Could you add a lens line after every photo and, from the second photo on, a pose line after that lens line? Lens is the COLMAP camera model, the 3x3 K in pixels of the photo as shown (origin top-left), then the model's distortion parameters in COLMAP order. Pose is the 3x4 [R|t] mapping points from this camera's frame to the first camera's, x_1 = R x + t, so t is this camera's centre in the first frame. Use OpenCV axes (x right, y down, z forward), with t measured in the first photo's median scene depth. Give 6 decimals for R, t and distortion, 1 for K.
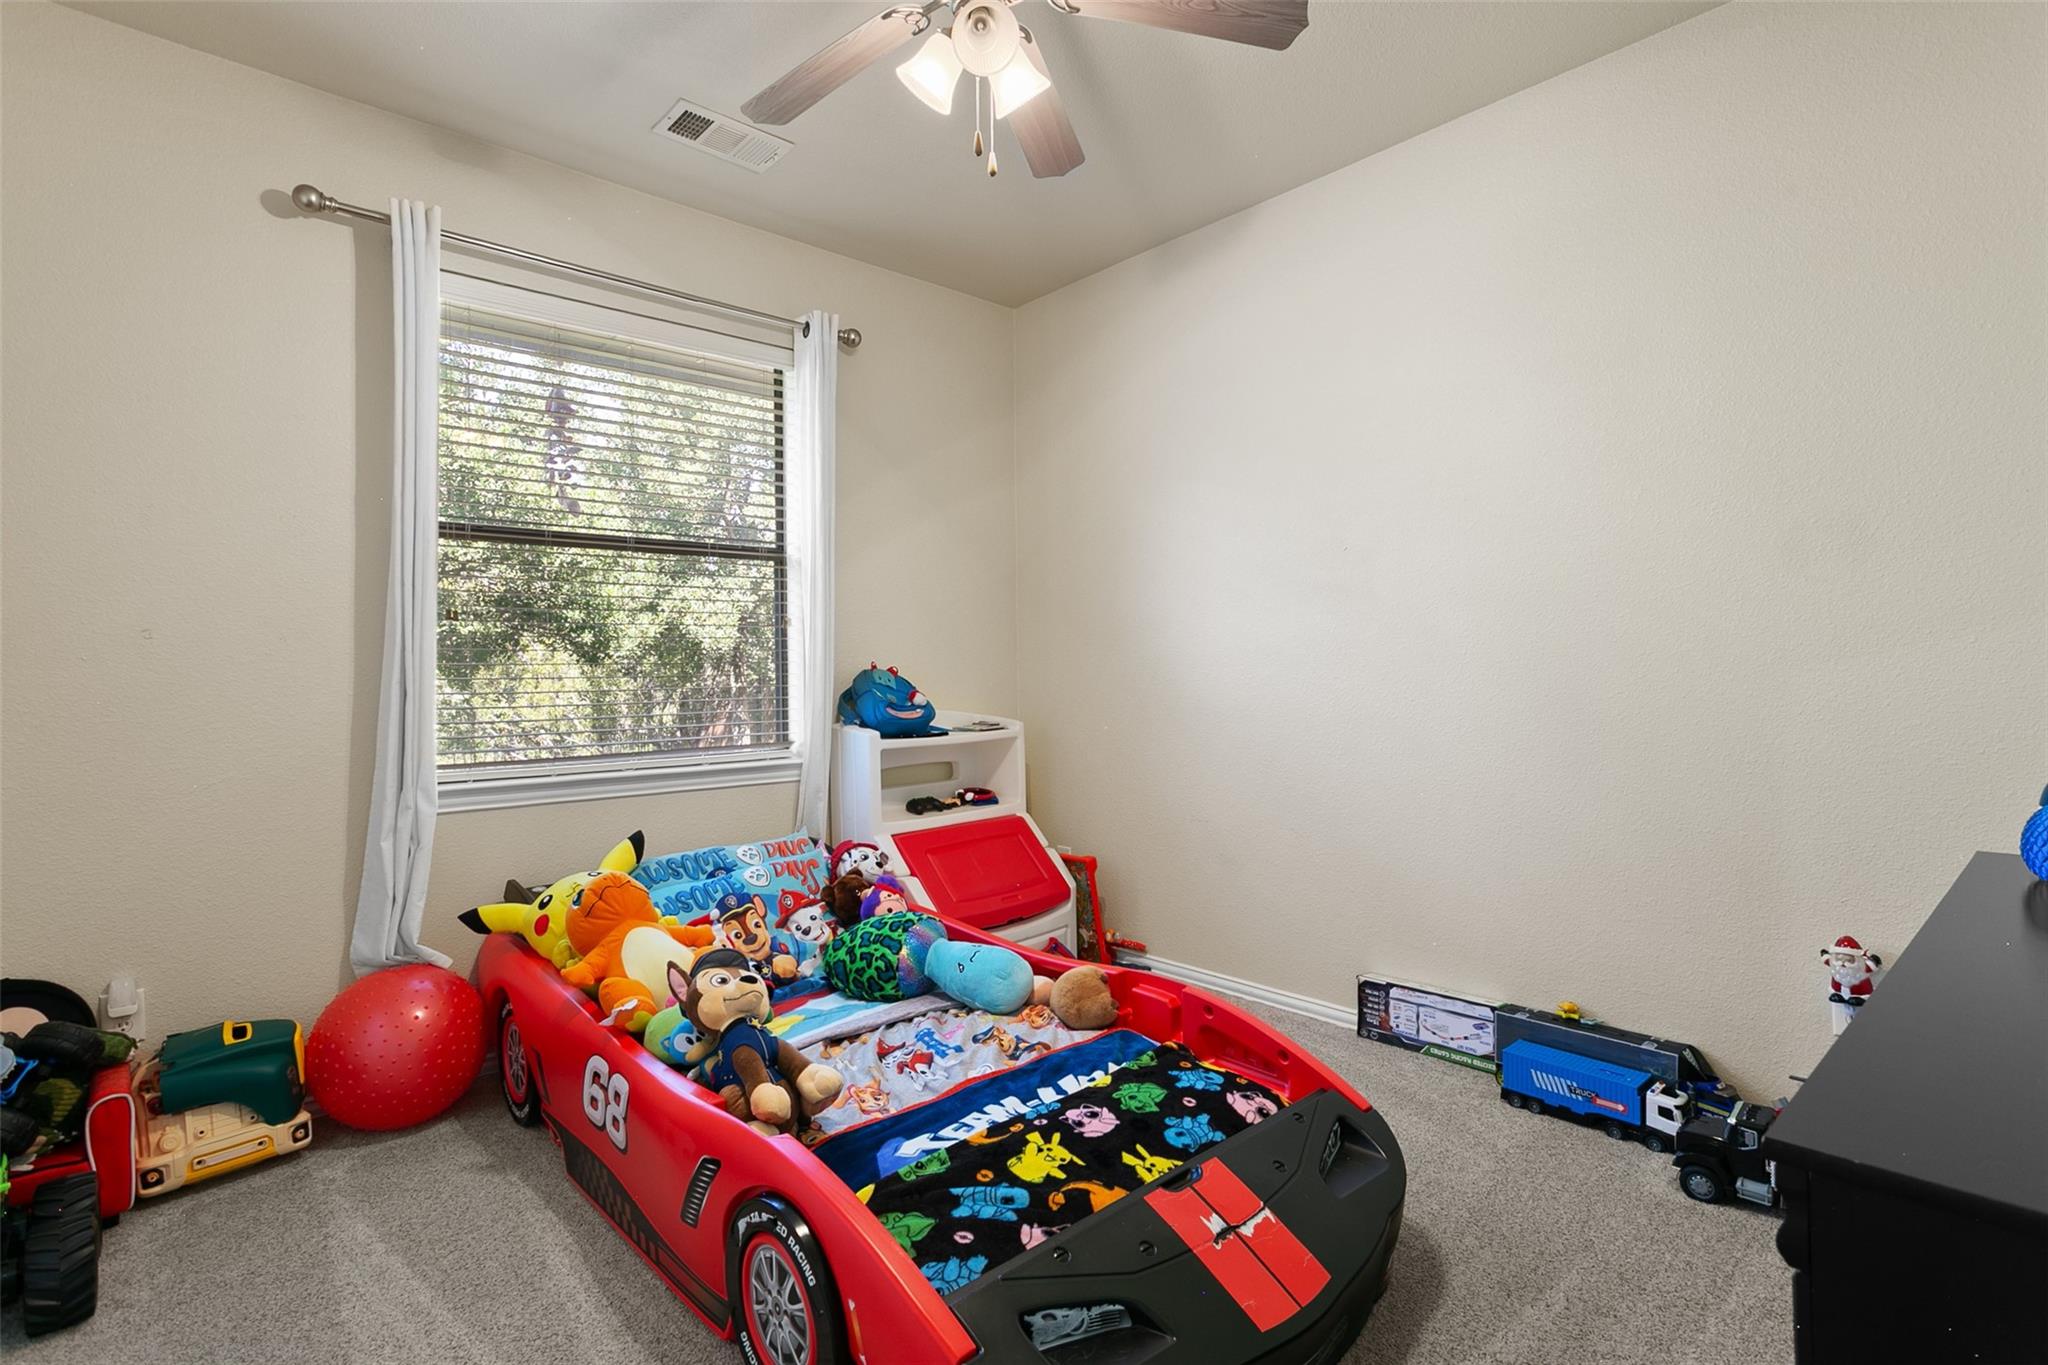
lens RADIAL K [[993.3, 0, 1030.0], [0, 993.3, 685.5], [0, 0, 1]] dist [0.003275, 0.000742]
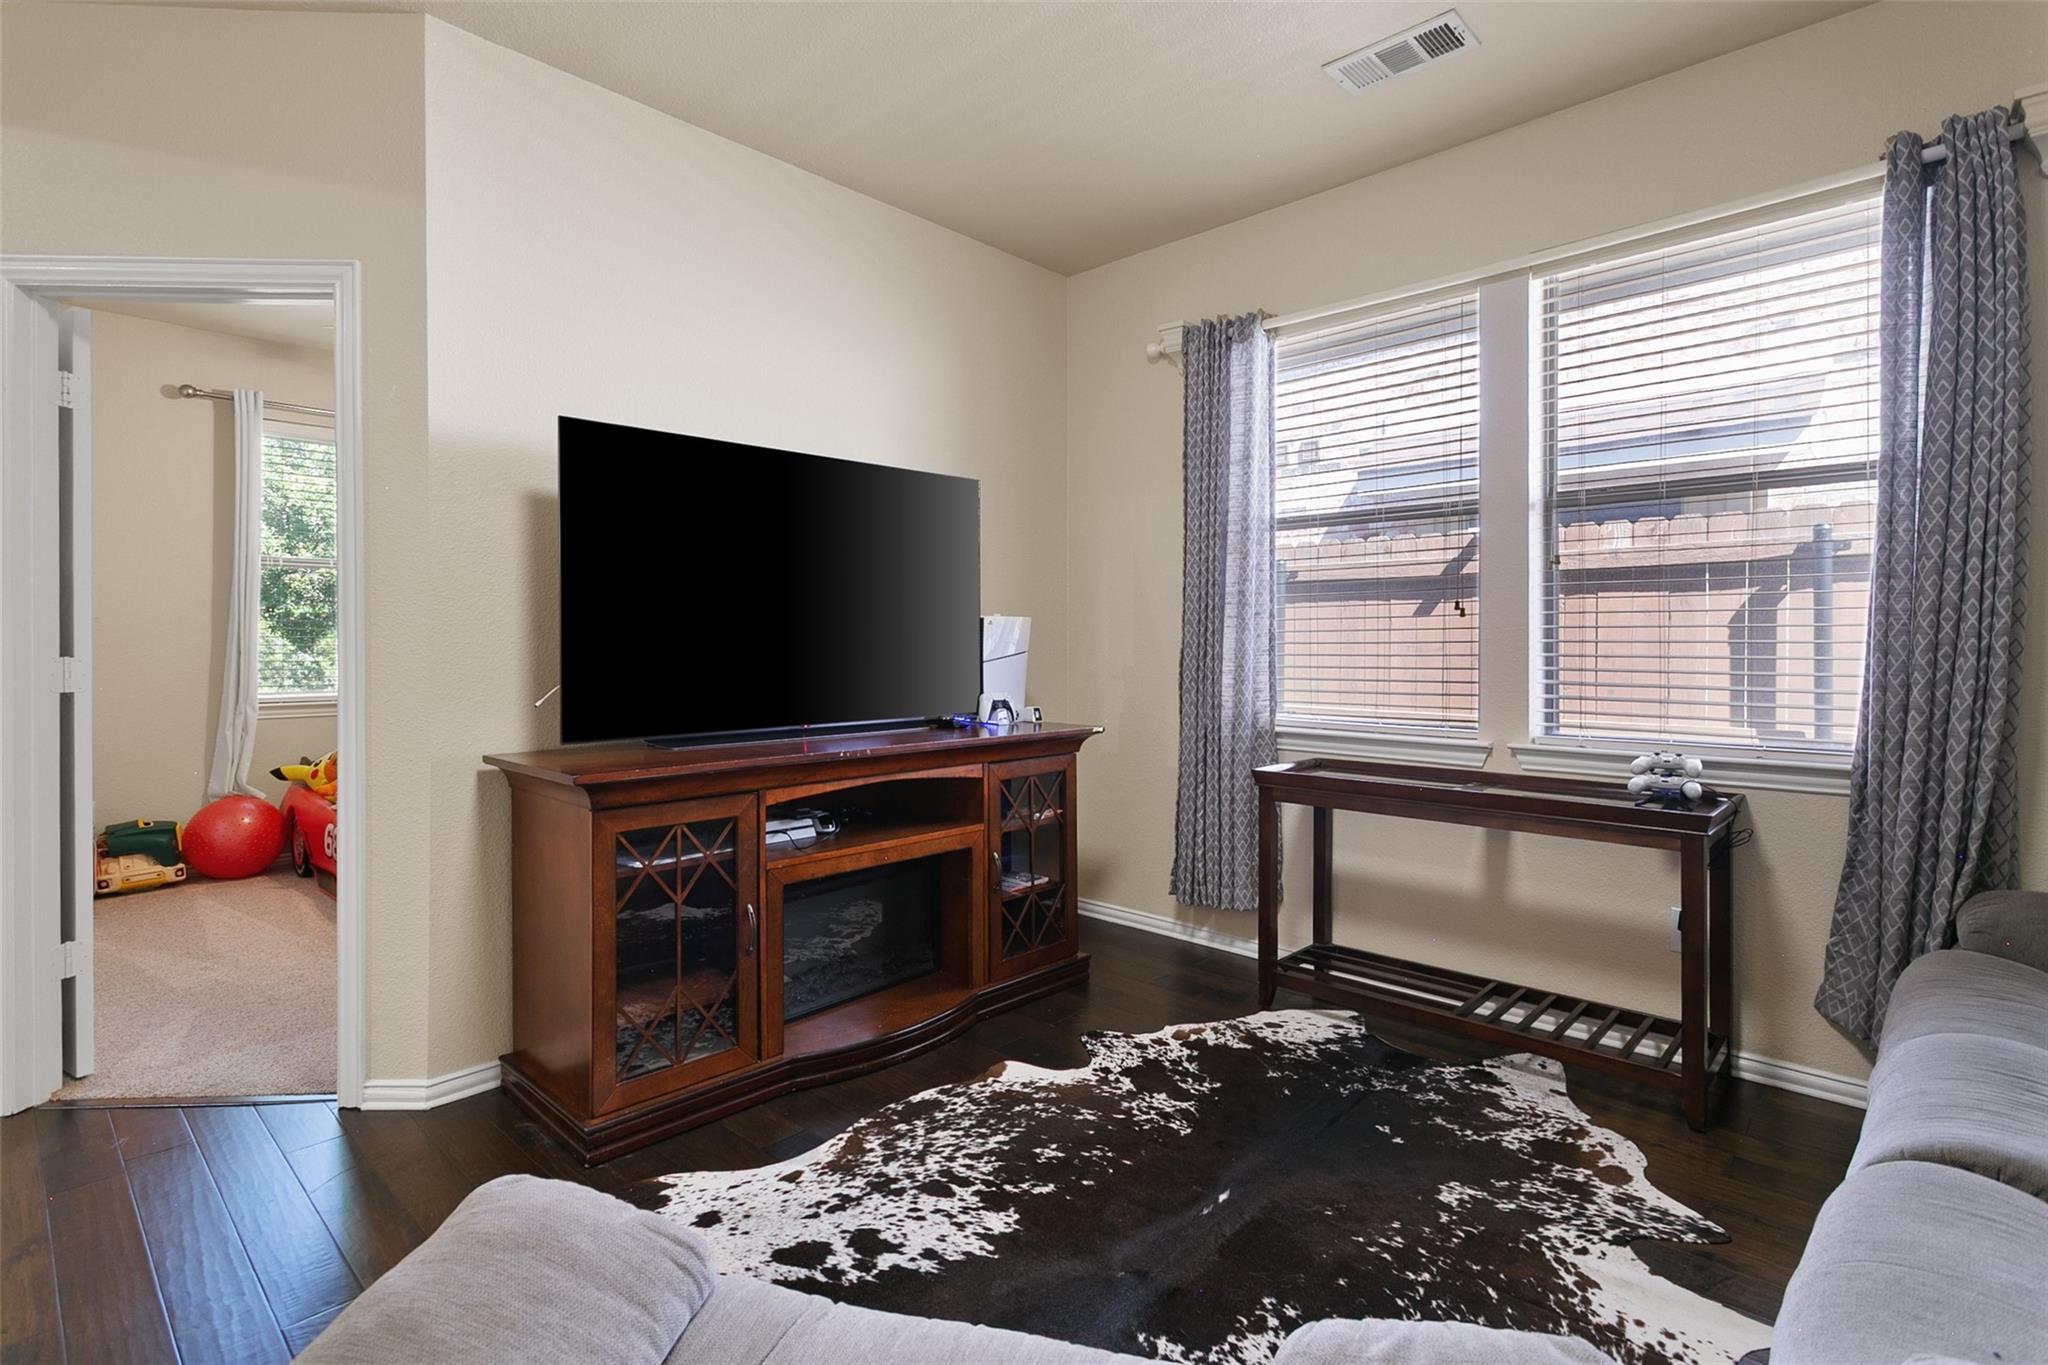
lens RADIAL K [[993.3, 0, 1031.4], [0, 993.3, 651.7], [0, 0, 1]] dist [0.003275, 0.000742]
pose [[0.997126, 0.008414, 0.075287, 0.739654], [-0.008679, 0.999957, 0.003199, -0.012383], [-0.075256, -0.003843, 0.997157, -1.013575]]
